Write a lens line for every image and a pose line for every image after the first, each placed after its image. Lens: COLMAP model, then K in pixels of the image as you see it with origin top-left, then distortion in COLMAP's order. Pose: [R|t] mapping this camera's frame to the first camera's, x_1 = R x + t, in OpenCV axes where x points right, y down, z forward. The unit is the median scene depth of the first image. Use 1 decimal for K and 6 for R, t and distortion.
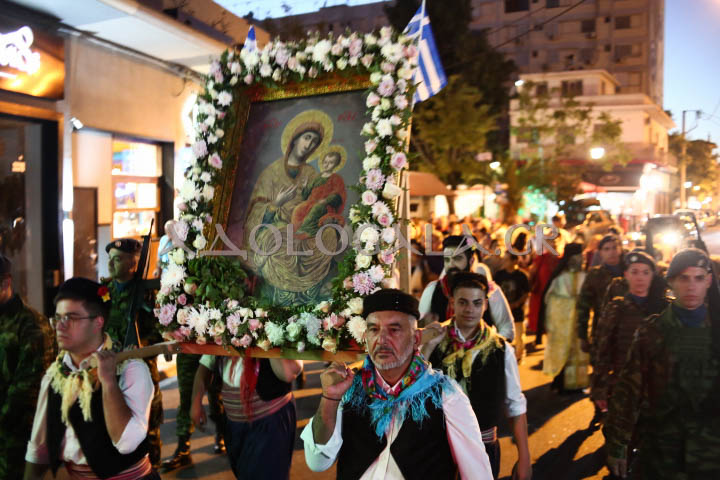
lens RADIAL K [[704.7, 0, 360.0], [0, 704.7, 240.0], [0, 0, 1]] dist [-0.153805, 0.116642]
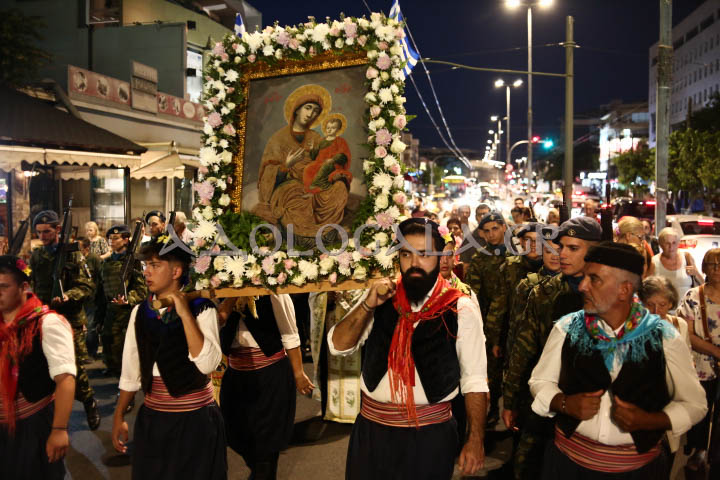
lens RADIAL K [[704.7, 0, 360.0], [0, 704.7, 240.0], [0, 0, 1]] dist [-0.153805, 0.116642]
pose [[0.981810, -0.053706, 0.182112, -0.226589], [0.053667, 0.998546, 0.005143, 0.074942], [-0.182123, 0.004724, 0.983264, -0.161383]]
